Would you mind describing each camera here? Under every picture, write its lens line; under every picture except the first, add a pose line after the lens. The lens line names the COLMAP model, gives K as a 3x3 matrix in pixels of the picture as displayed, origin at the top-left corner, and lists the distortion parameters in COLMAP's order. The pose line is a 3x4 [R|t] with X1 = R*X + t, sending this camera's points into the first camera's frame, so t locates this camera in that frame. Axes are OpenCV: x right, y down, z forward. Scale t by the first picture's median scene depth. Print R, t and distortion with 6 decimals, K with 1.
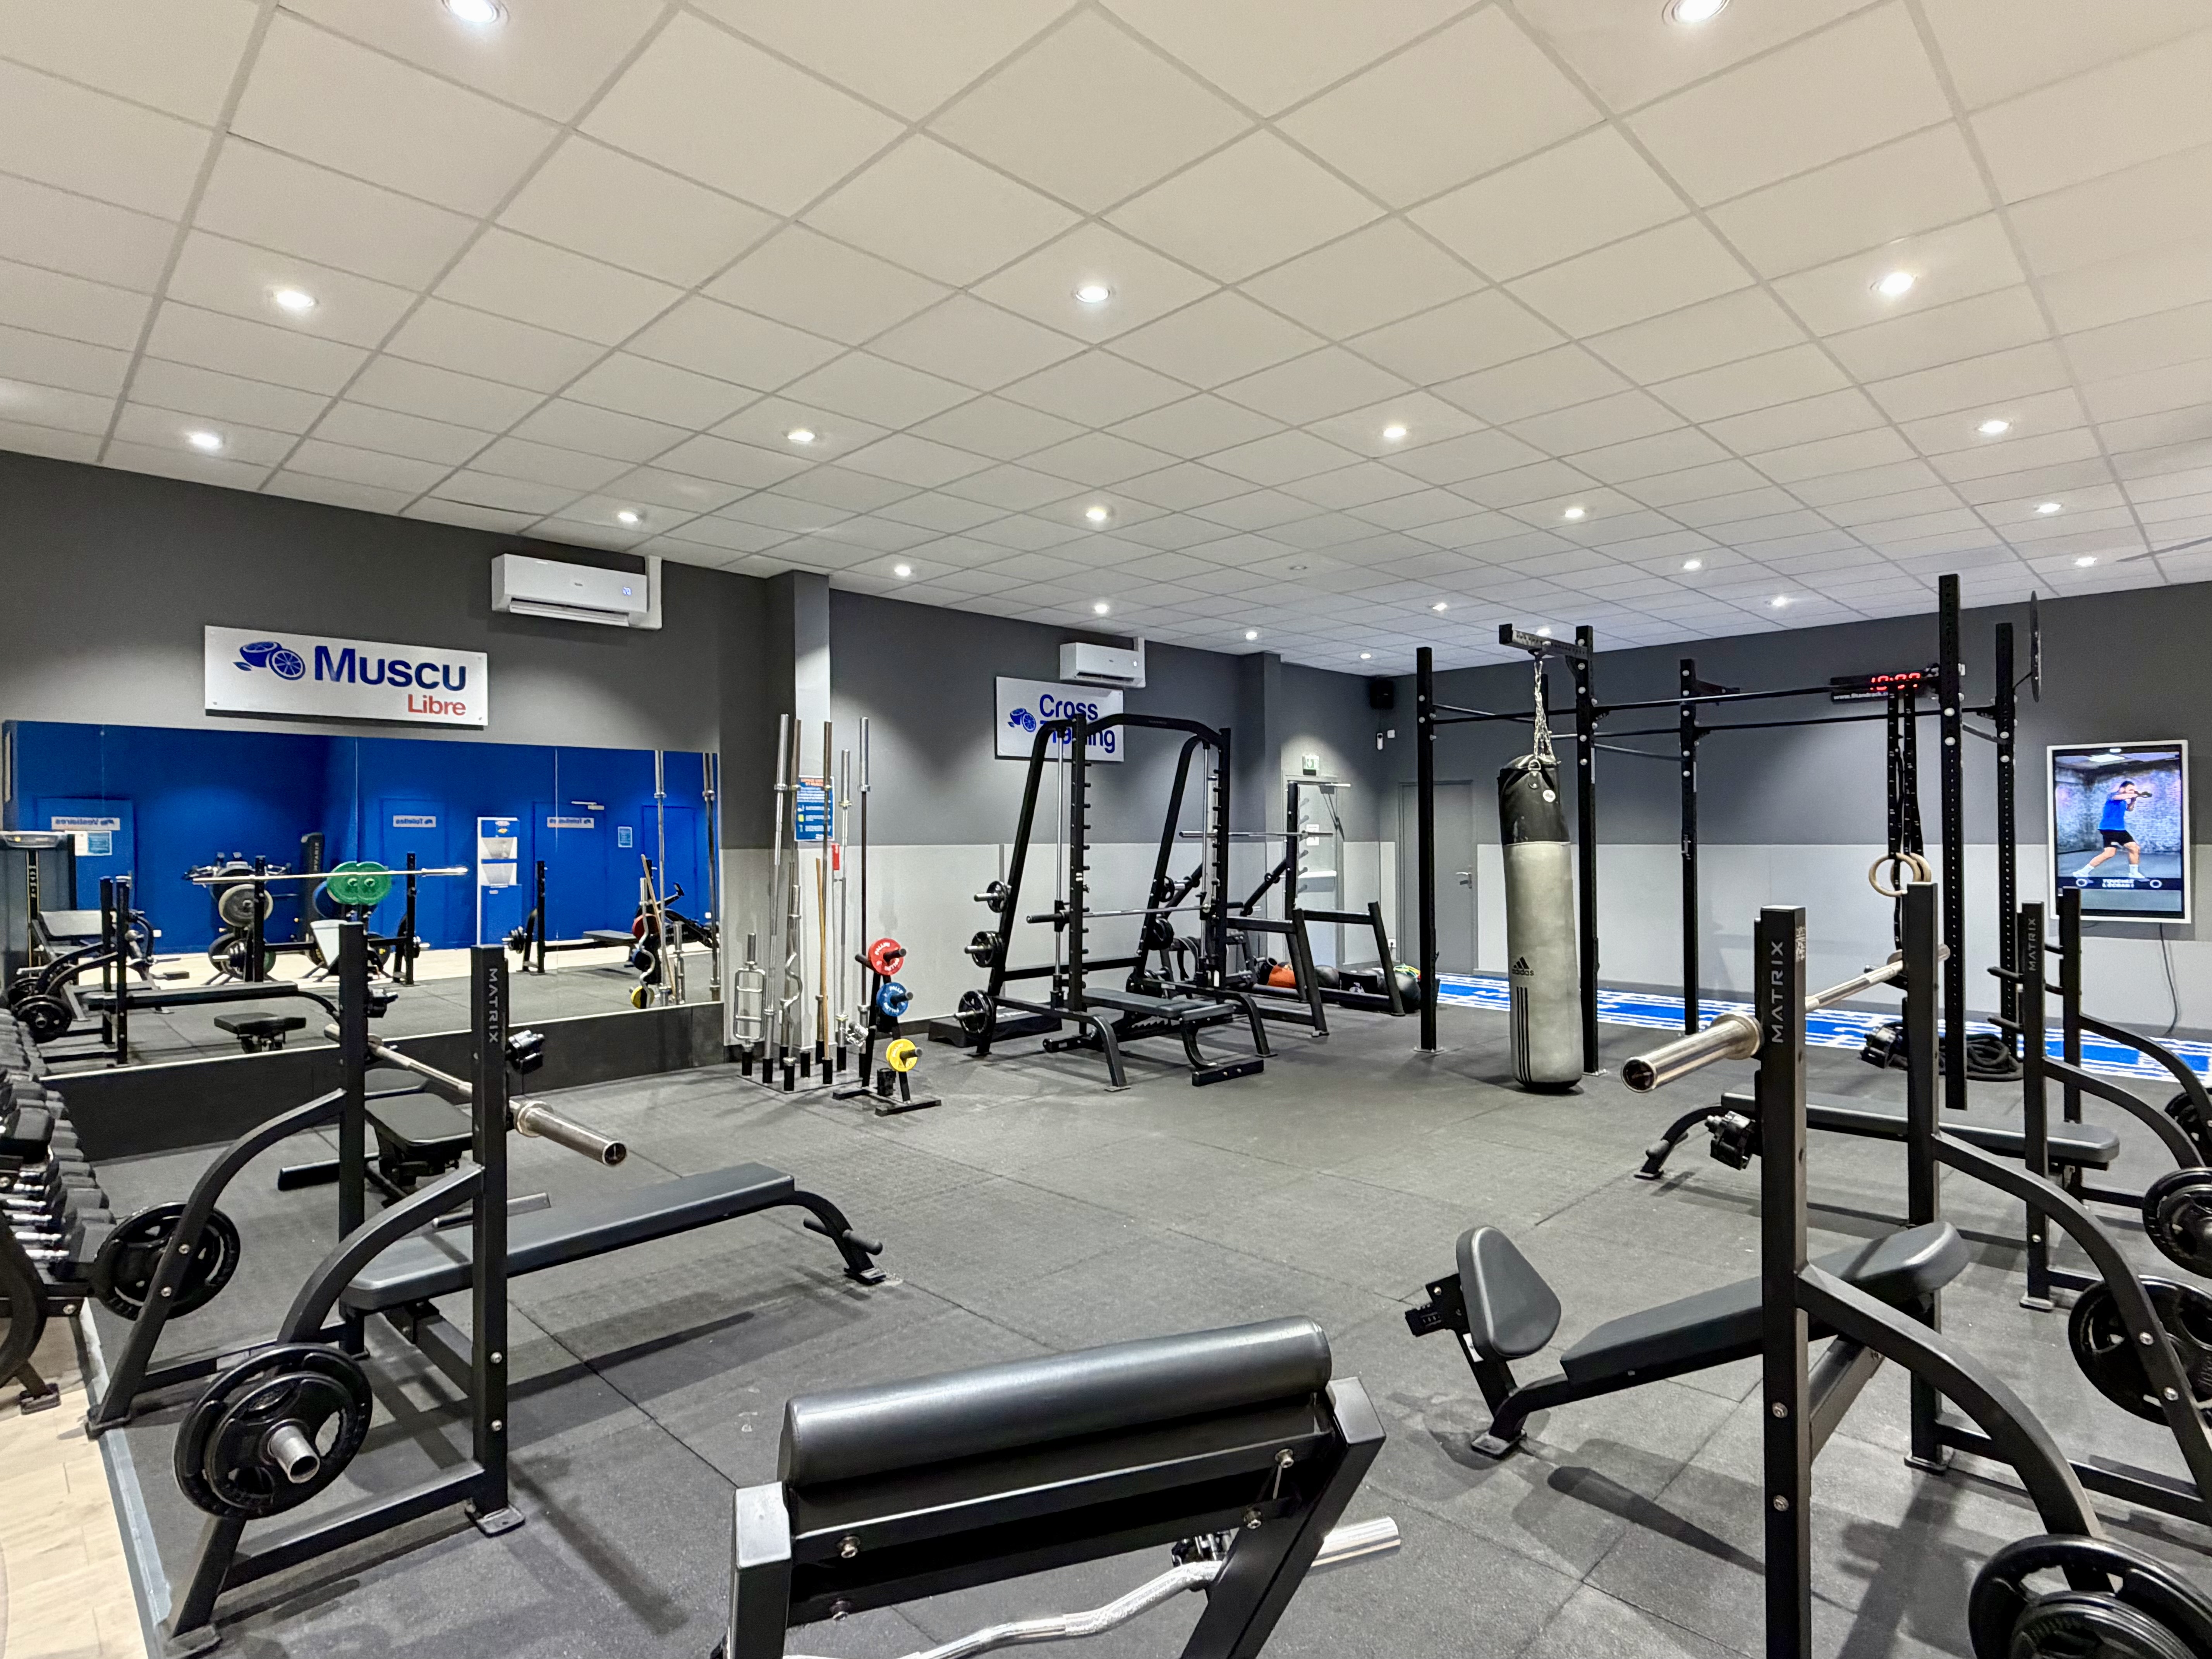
lens RADIAL K [[1153.9, 0, 1106.0], [0, 1153.9, 829.5], [0, 0, 1]] dist [-0.000479, -0.000251]
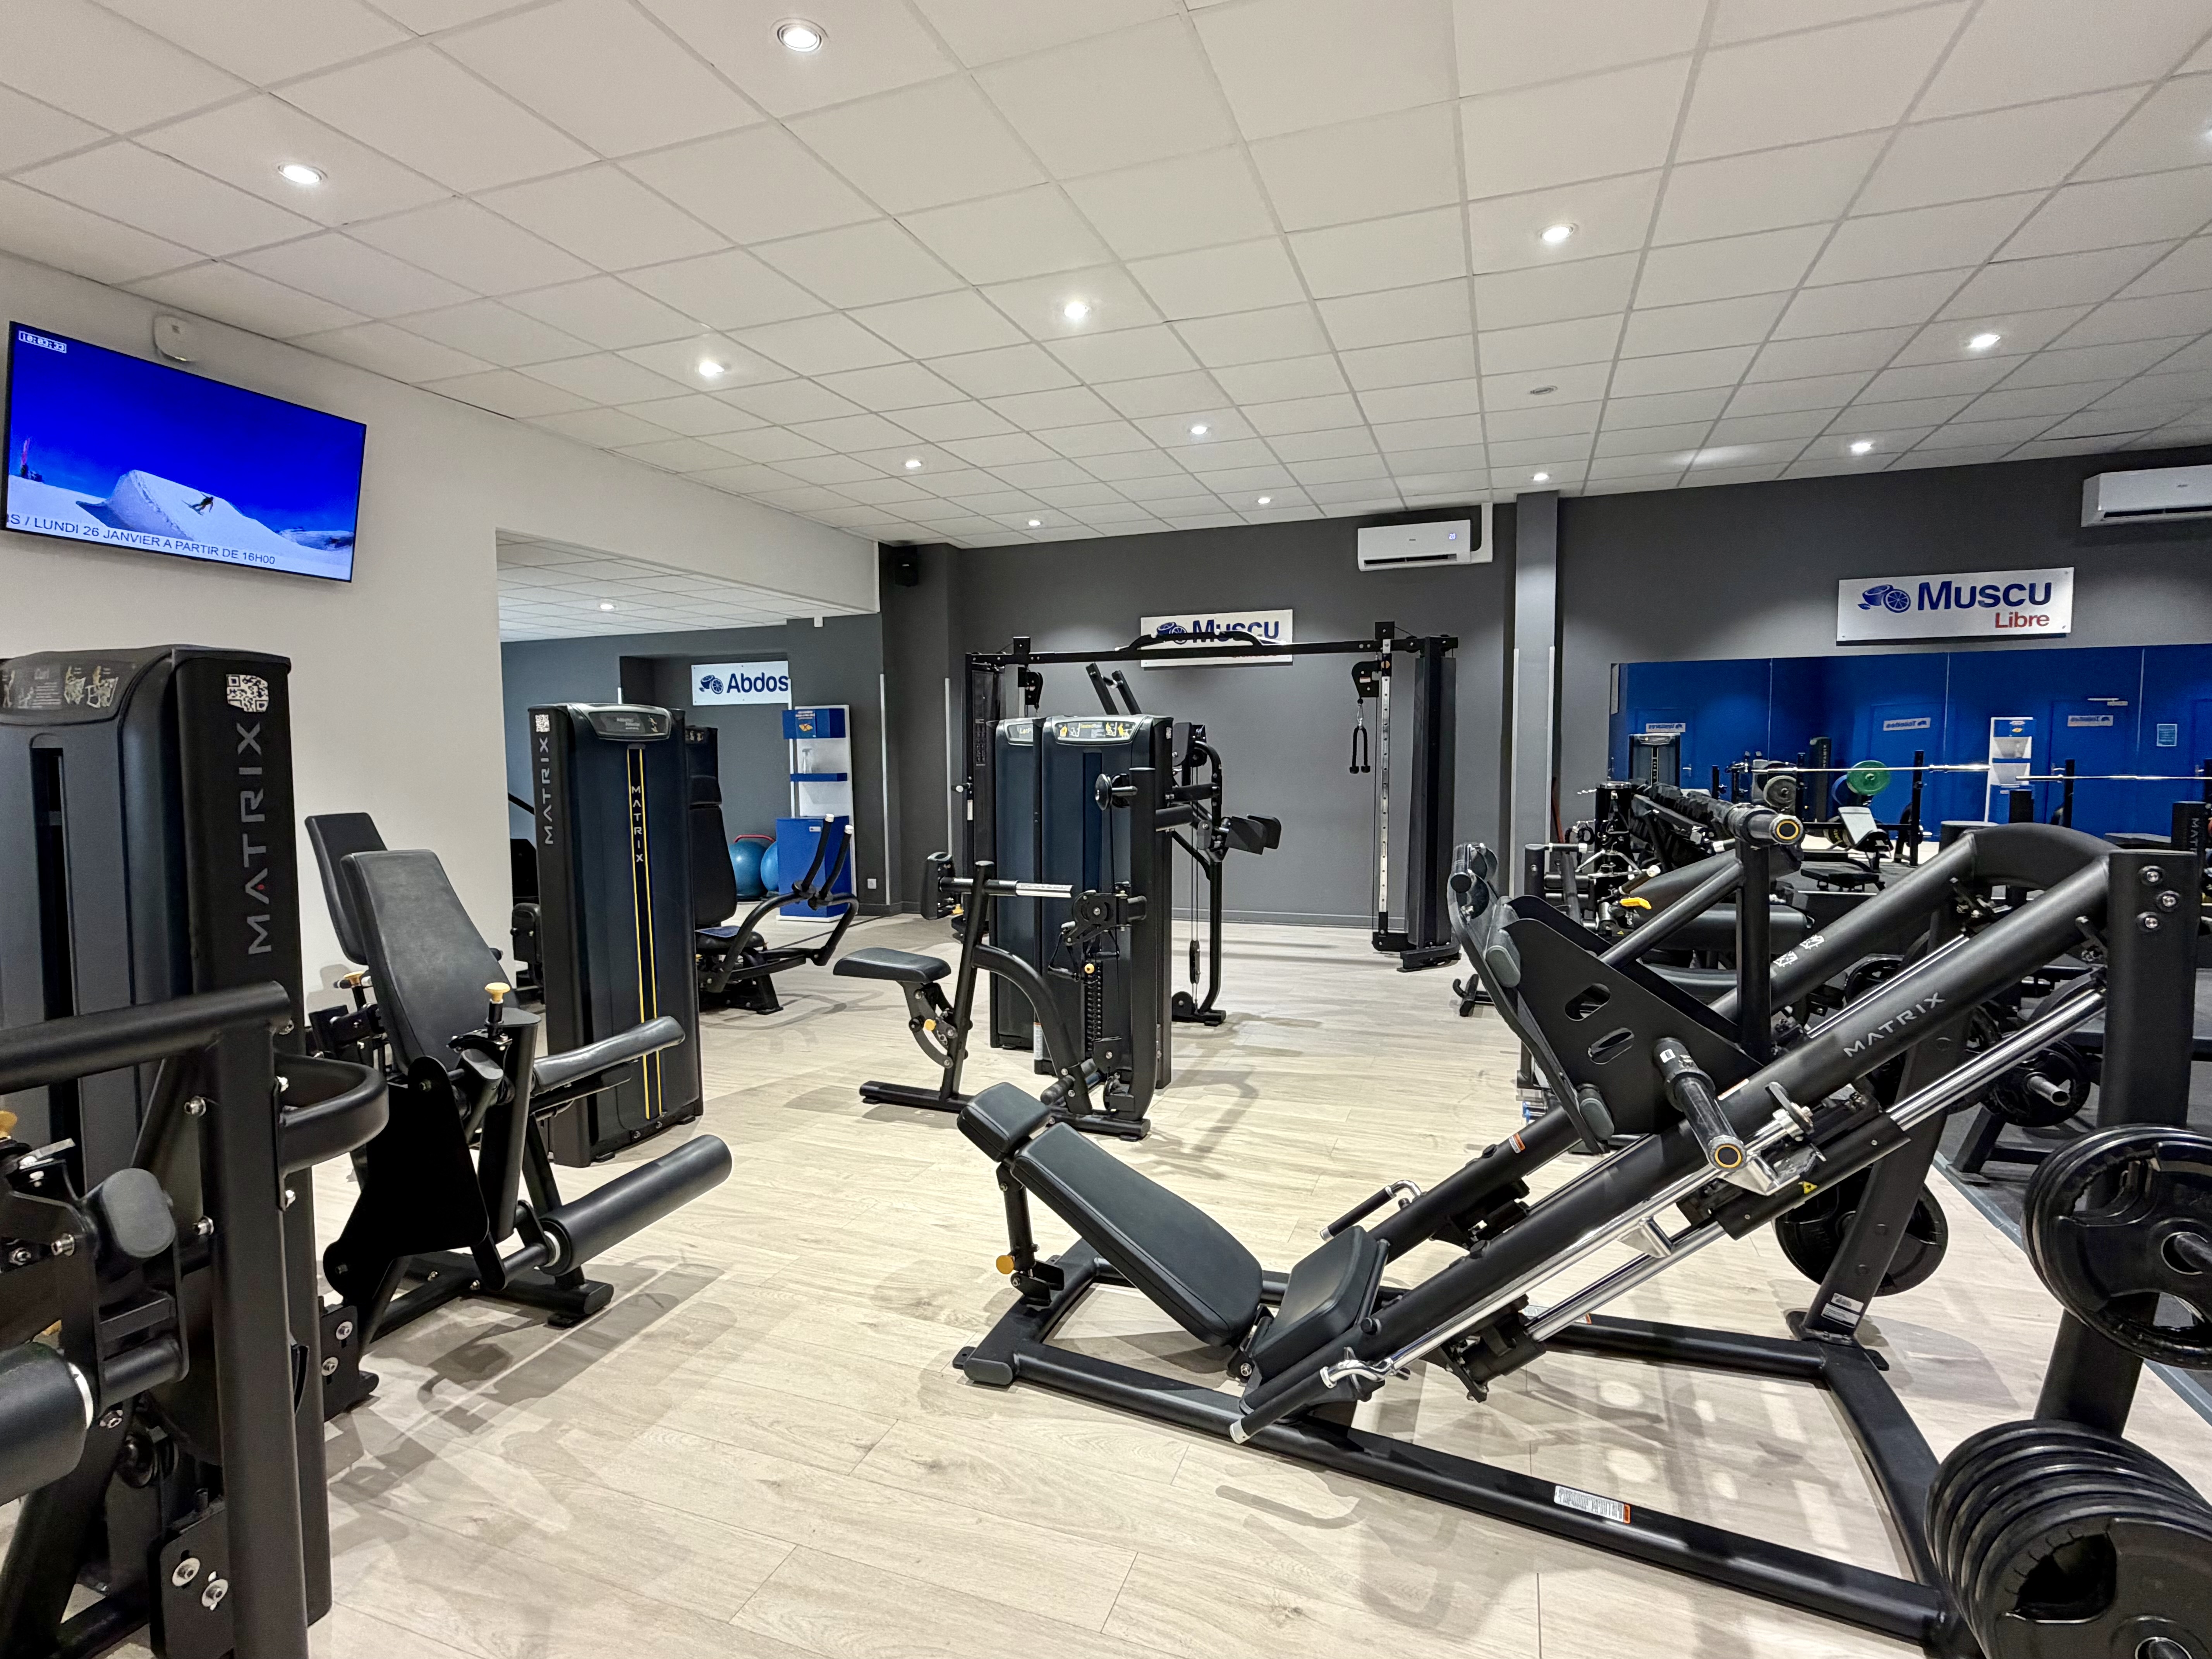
lens RADIAL K [[1093.9, 0, 1106.0], [0, 1093.9, 829.5], [0, 0, 1]] dist [0.002875, 0.000538]
pose [[0.416505, 0.069038, -0.906508, 0.056474], [0.010636, 0.996674, 0.080791, 0.004594], [0.909071, -0.043292, 0.414386, -0.325791]]
